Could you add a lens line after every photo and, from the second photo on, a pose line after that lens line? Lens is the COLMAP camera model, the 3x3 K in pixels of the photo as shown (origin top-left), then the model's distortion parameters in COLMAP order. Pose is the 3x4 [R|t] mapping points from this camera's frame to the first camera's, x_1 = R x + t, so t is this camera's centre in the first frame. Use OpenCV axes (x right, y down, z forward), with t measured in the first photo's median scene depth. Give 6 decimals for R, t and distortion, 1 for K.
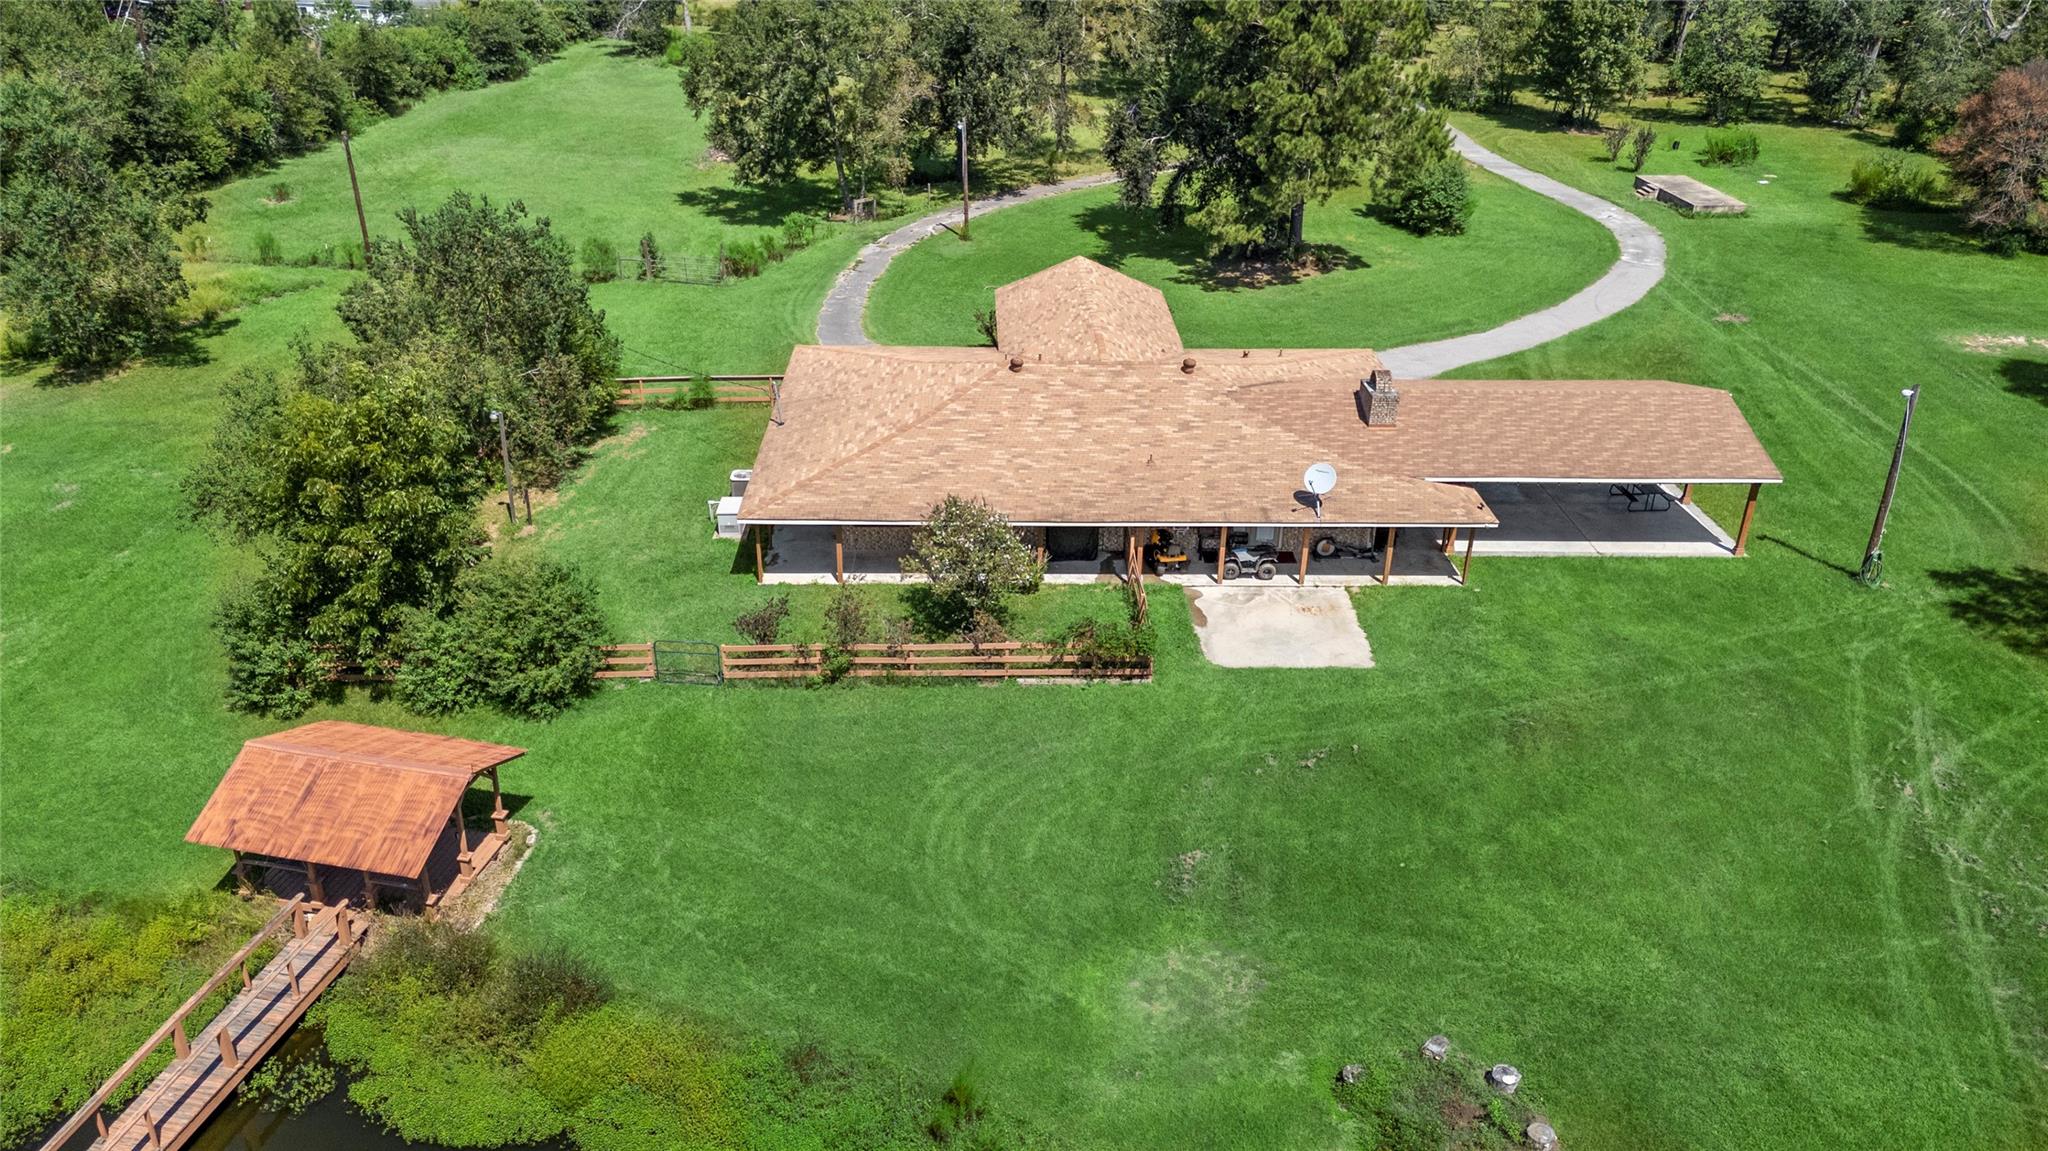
lens RADIAL K [[1489.6, 0, 1026.6], [0, 1489.6, 562.0], [0, 0, 1]] dist [0.053119, -0.025180]
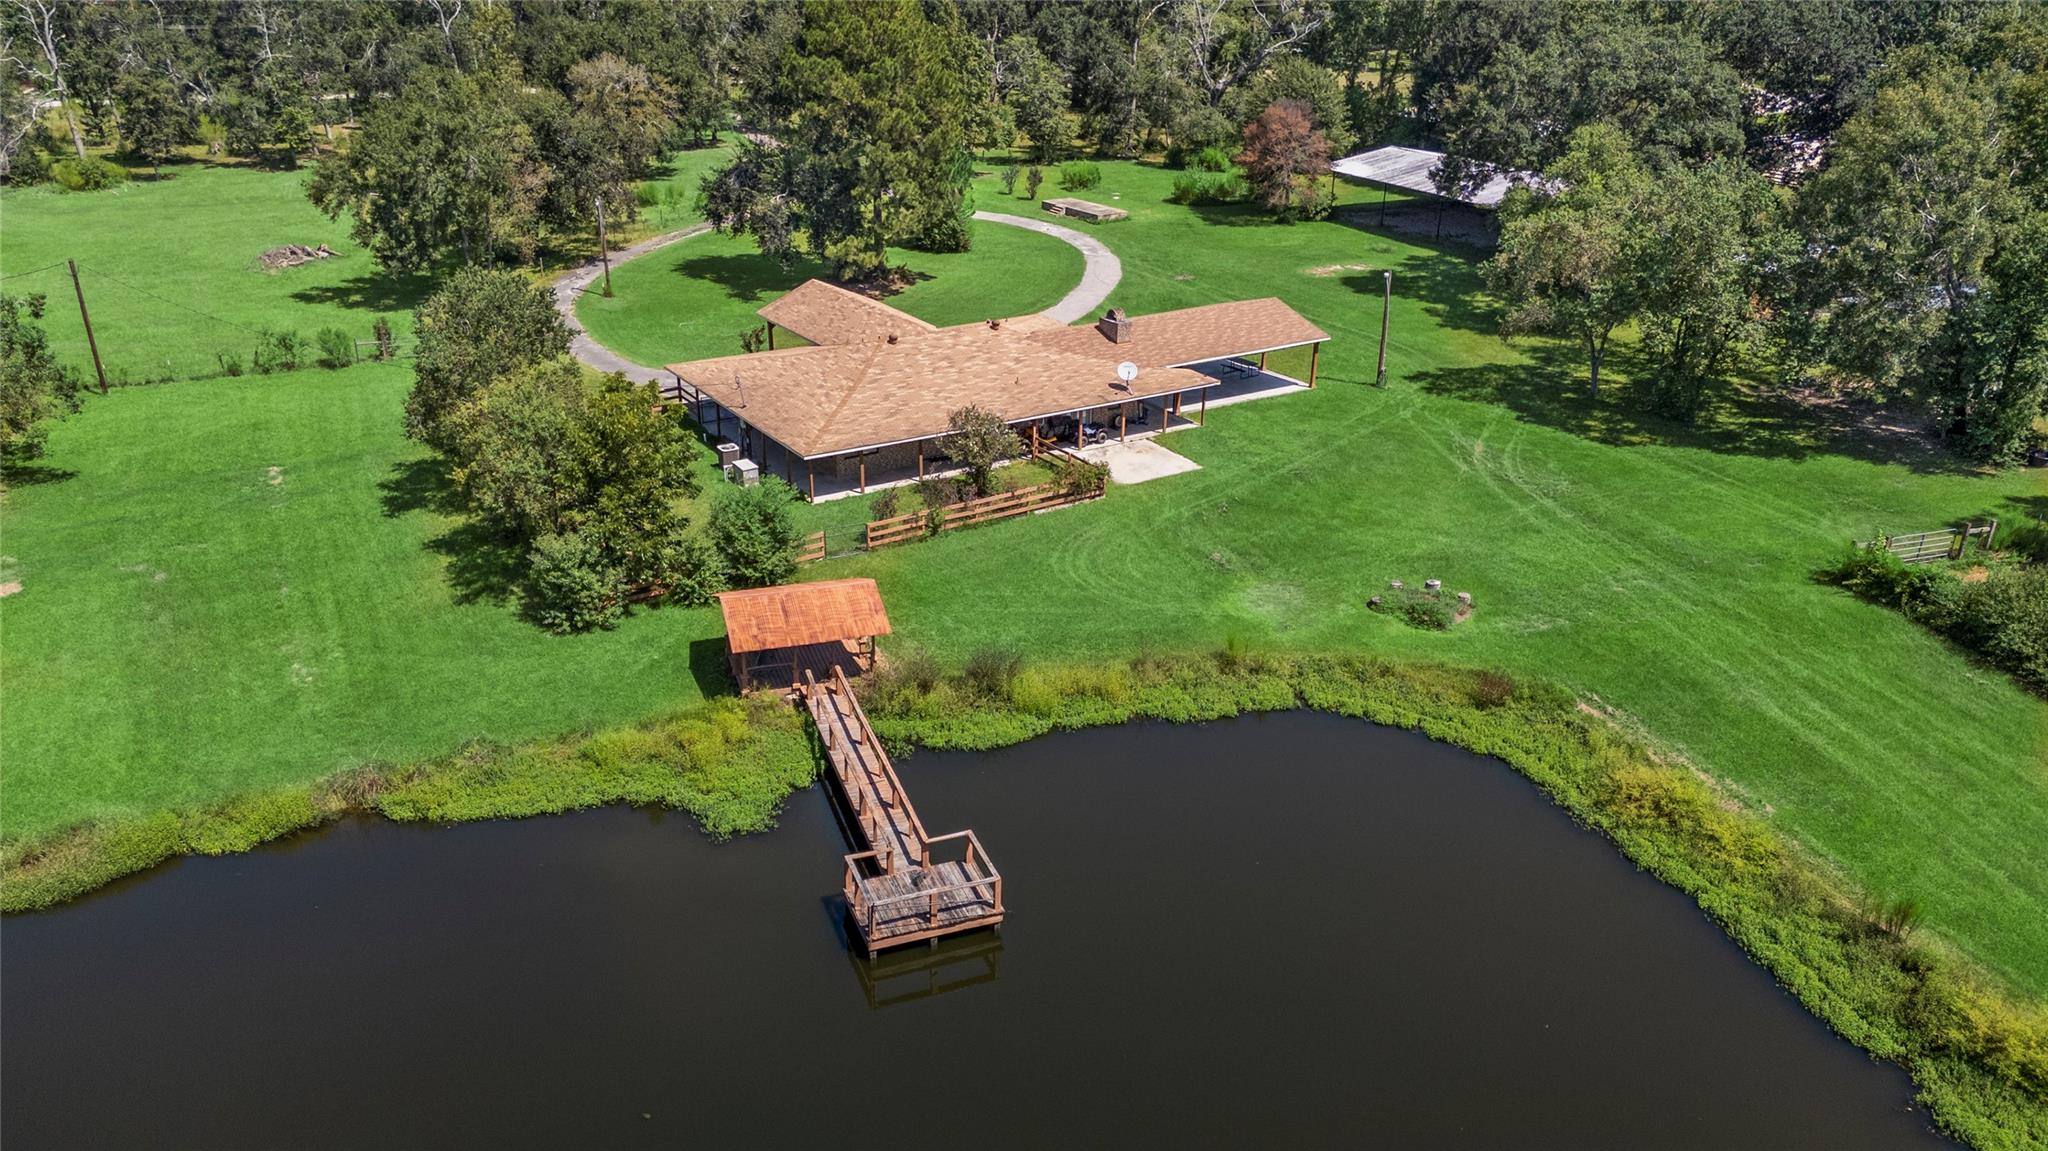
lens RADIAL K [[1489.6, 0, 1021.0], [0, 1489.6, 574.2], [0, 0, 1]] dist [0.053119, -0.025180]
pose [[0.855492, -0.212814, 0.472063, -0.669617], [0.233590, 0.972220, 0.014973, 0.100692], [-0.462136, 0.097460, 0.881437, -0.320508]]
